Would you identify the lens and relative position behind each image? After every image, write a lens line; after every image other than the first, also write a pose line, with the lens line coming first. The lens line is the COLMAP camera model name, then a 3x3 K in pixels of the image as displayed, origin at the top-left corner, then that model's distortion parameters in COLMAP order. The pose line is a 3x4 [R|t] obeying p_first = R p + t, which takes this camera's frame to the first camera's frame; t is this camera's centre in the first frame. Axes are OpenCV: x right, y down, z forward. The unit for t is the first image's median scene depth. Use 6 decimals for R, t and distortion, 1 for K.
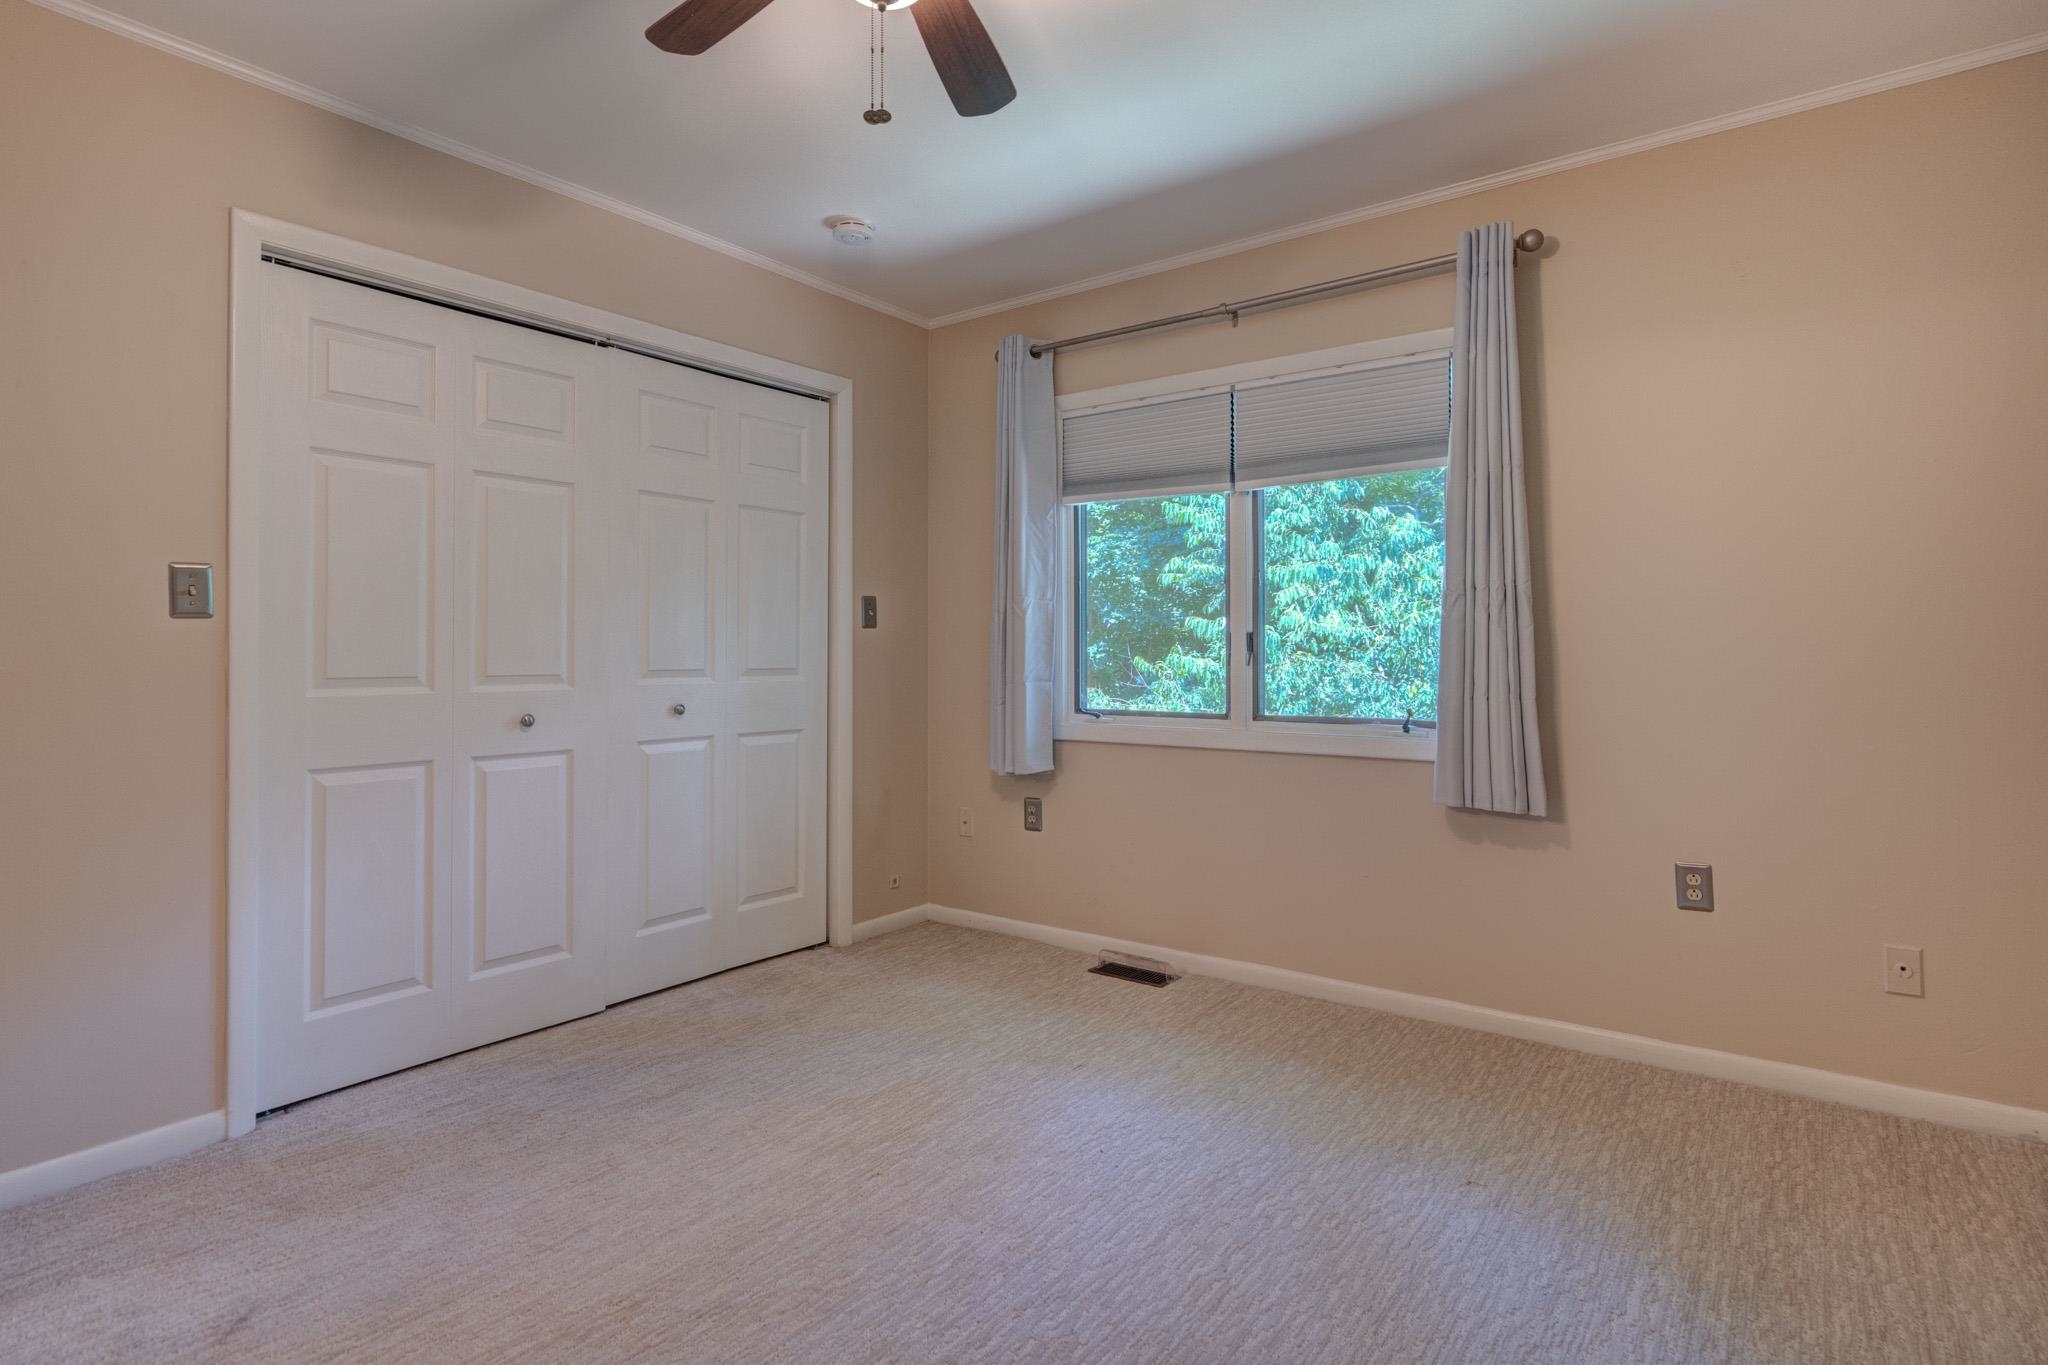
lens RADIAL K [[1042.1, 0, 1030.7], [0, 1042.1, 662.7], [0, 0, 1]] dist [-0.001010, 0.003717]
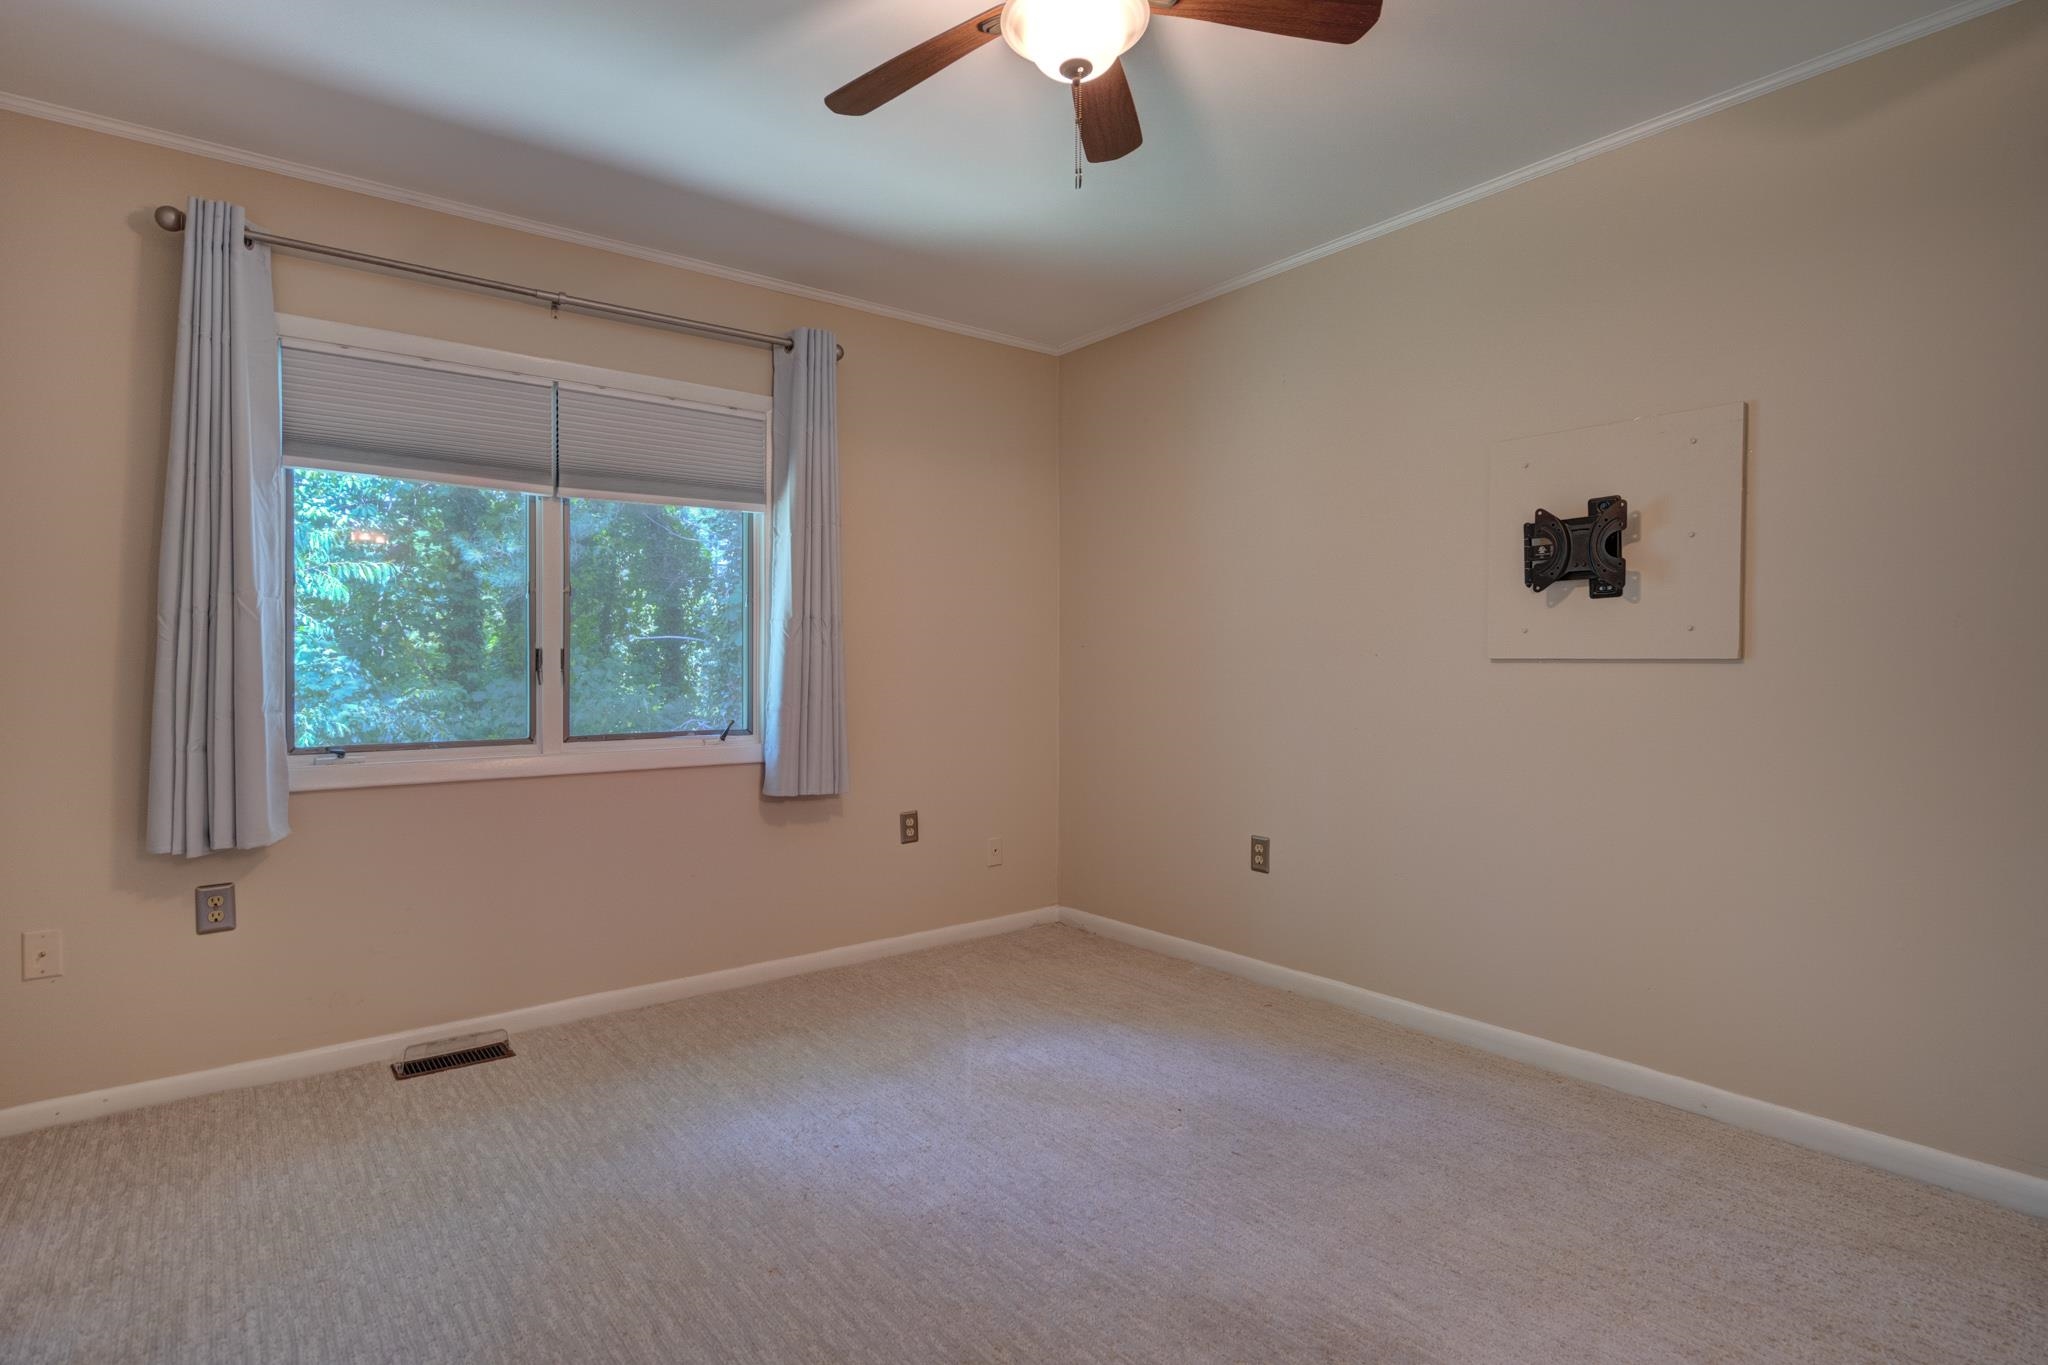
lens RADIAL K [[1042.1, 0, 1029.0], [0, 1042.1, 678.5], [0, 0, 1]] dist [-0.001010, 0.003717]
pose [[0.262890, -0.018362, 0.964651, -0.586328], [0.003812, 0.999831, 0.017992, -0.017601], [-0.964818, -0.001053, 0.262915, 0.348256]]
